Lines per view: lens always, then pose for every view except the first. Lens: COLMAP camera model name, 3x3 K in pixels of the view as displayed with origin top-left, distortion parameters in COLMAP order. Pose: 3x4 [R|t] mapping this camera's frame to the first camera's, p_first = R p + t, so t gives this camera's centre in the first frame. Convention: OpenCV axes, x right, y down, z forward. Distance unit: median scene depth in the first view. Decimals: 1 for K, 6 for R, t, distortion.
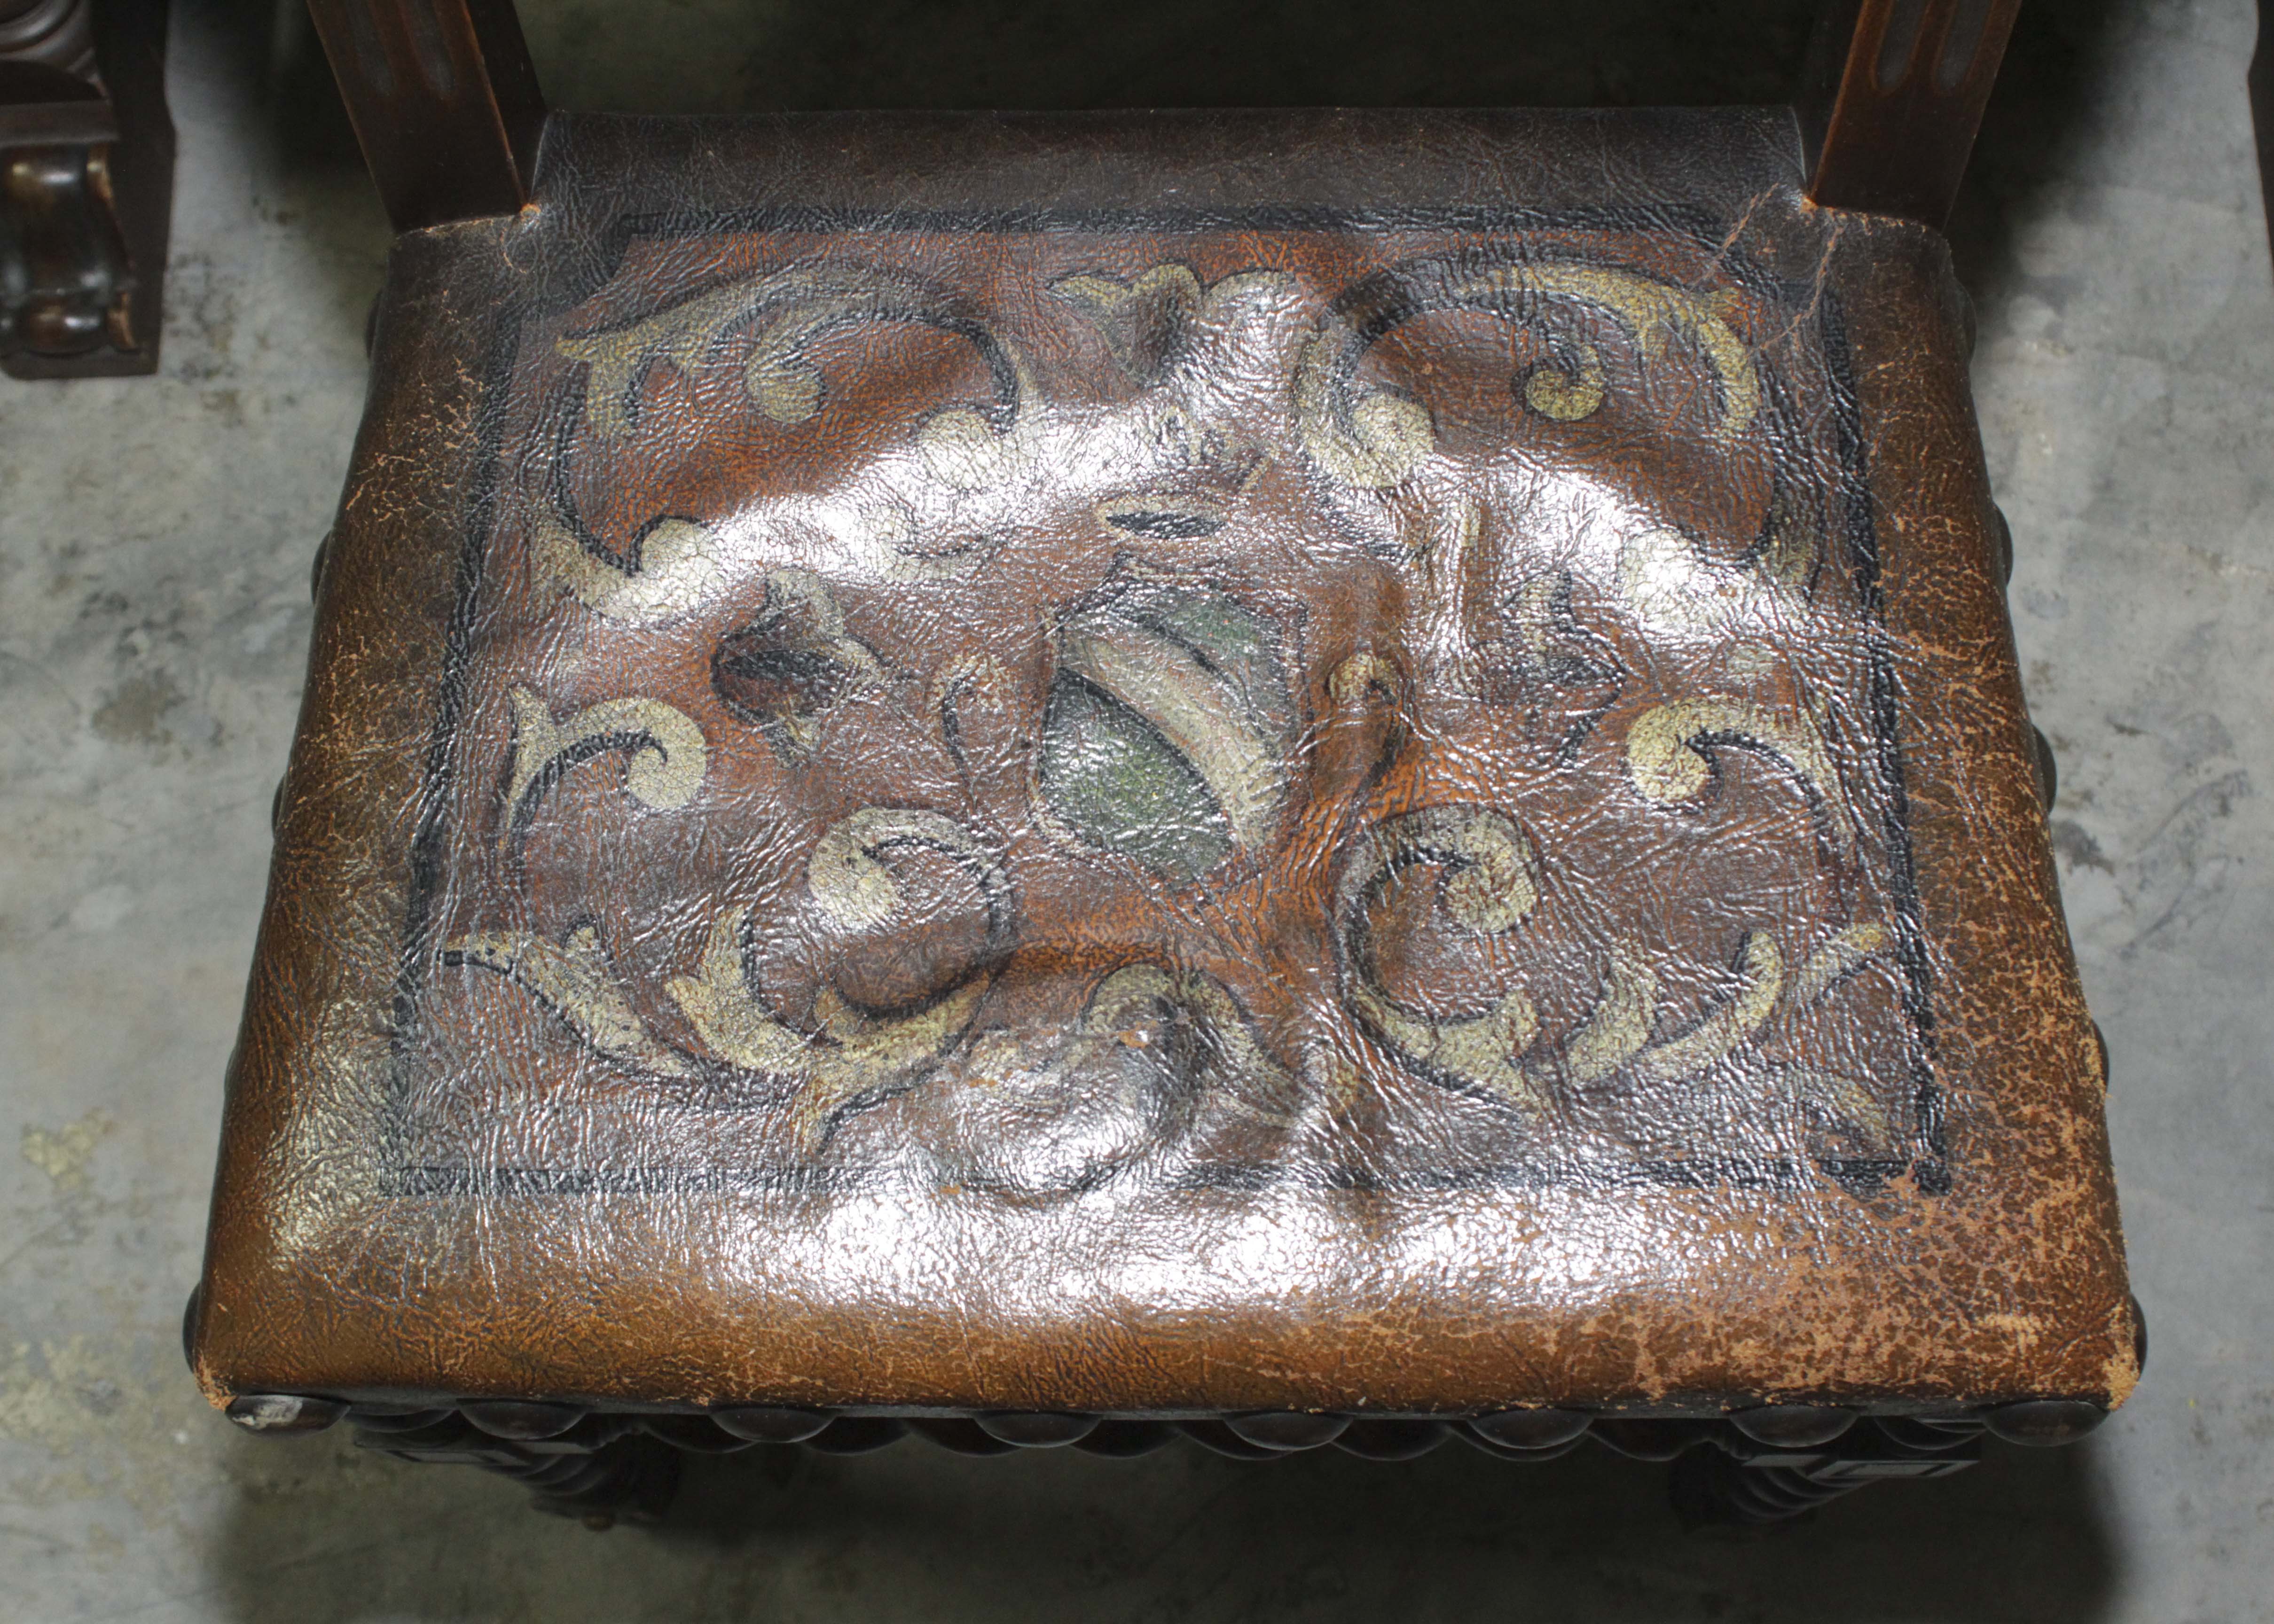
lens RADIAL K [[3119.5, 0, 1137.0], [0, 3119.5, 812.0], [0, 0, 1]] dist [-0.161853, 0.065774]
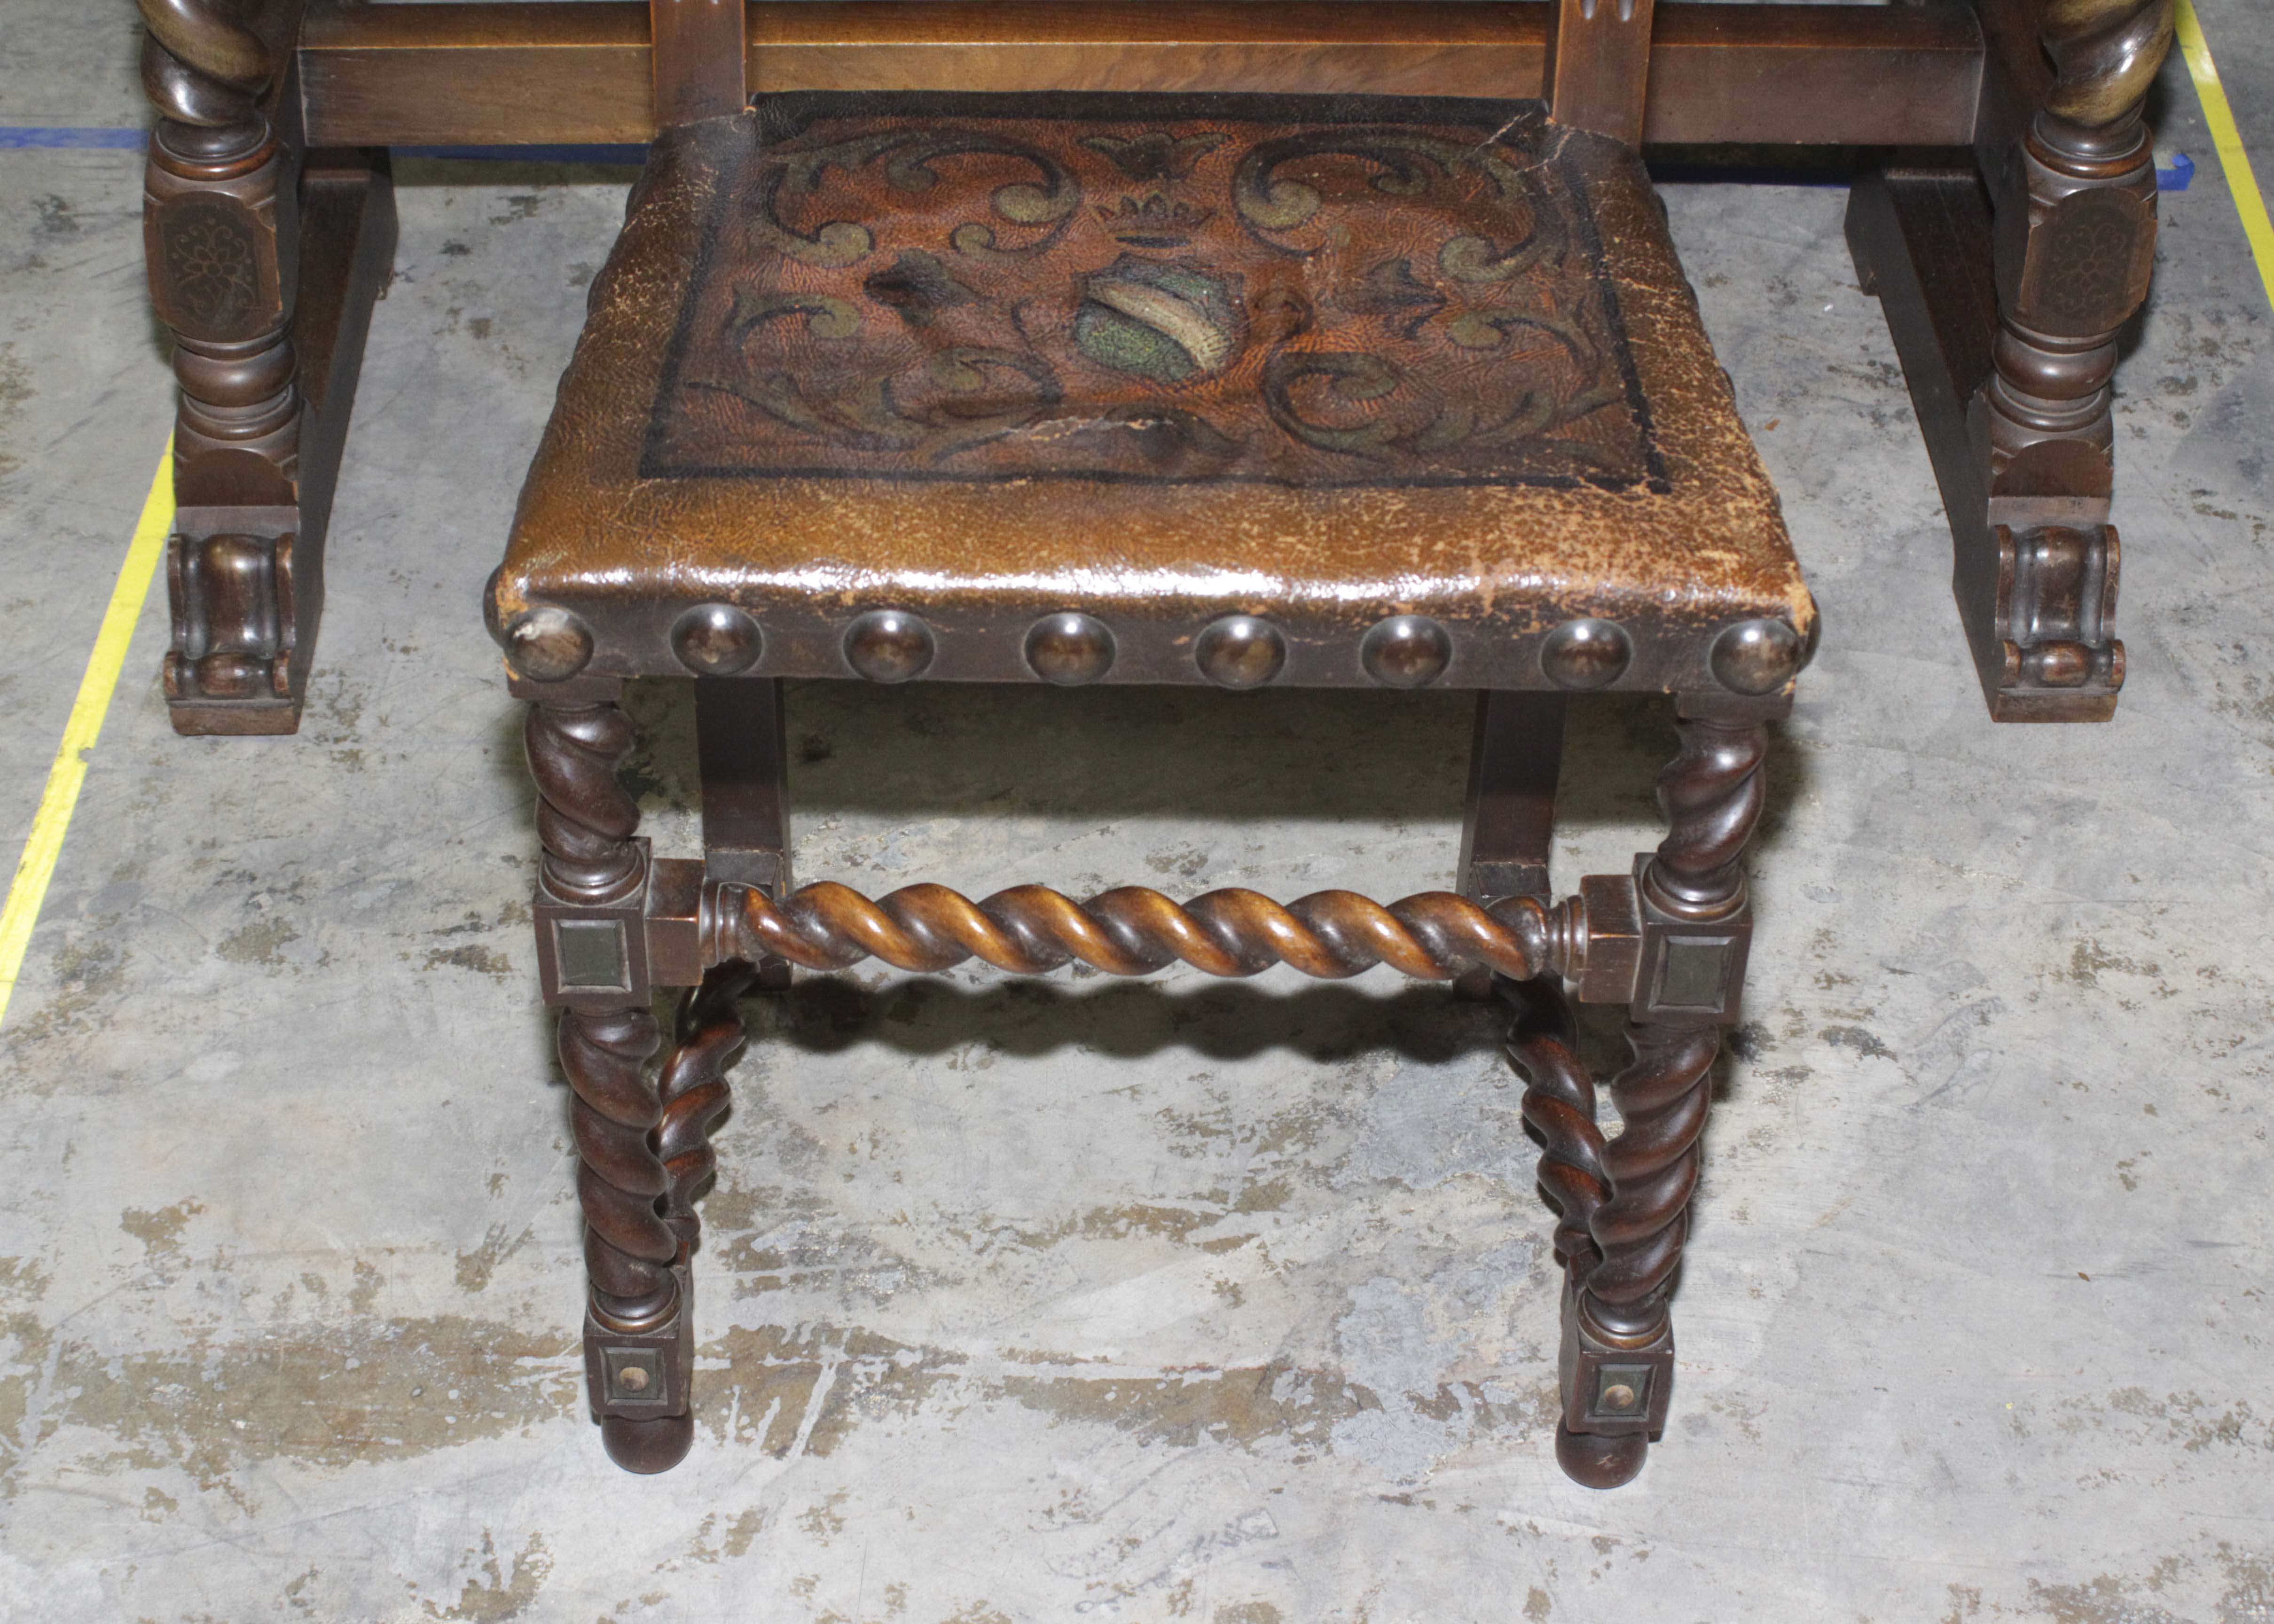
lens RADIAL K [[3671.6, 0, 1137.0], [0, 3671.6, 812.0], [0, 0, 1]] dist [-0.106626, -0.128762]
pose [[0.998975, 0.022736, 0.039143, -0.039860], [0.001787, 0.844235, -0.535970, 0.706873], [-0.045232, 0.535490, 0.843329, -0.252628]]
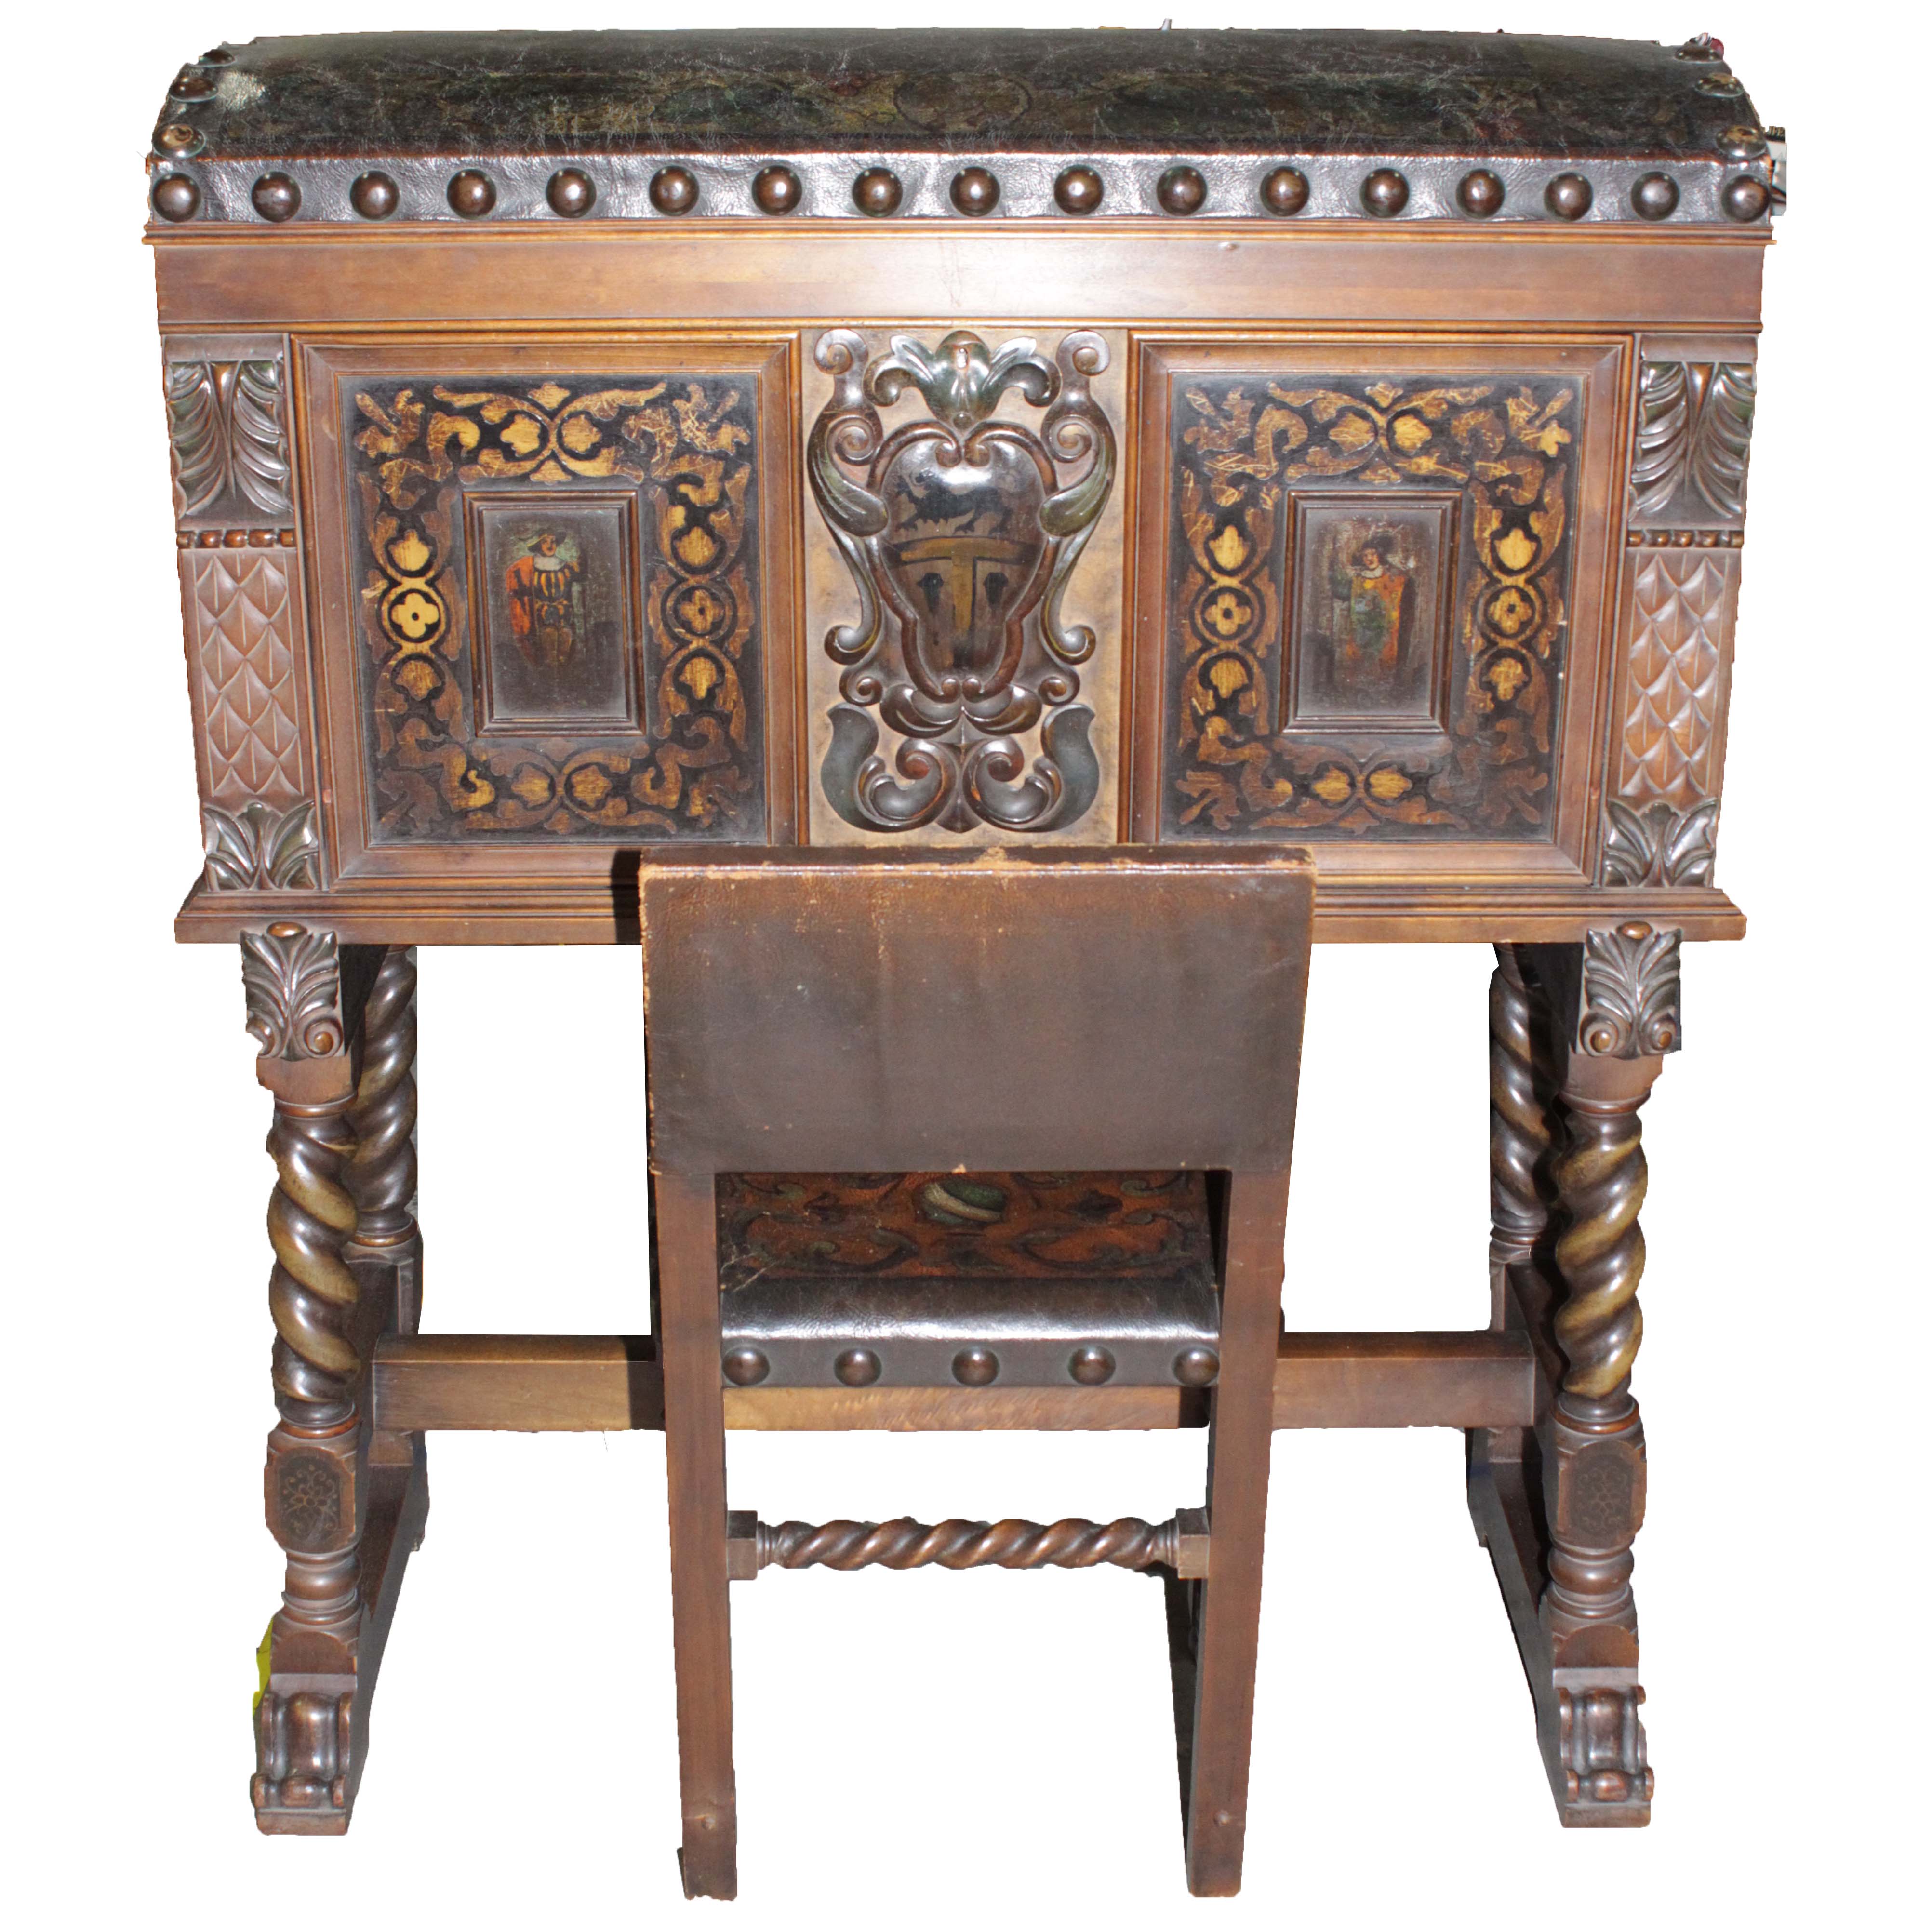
lens RADIAL K [[2748.1, 0, 966.0], [0, 2748.1, 966.0], [0, 0, 1]] dist [-0.022311, -0.100604]
pose [[0.999215, 0.028233, 0.027784, -0.027539], [0.005483, 0.596086, -0.802902, 0.845080], [-0.039230, 0.802424, 0.595464, -0.346092]]
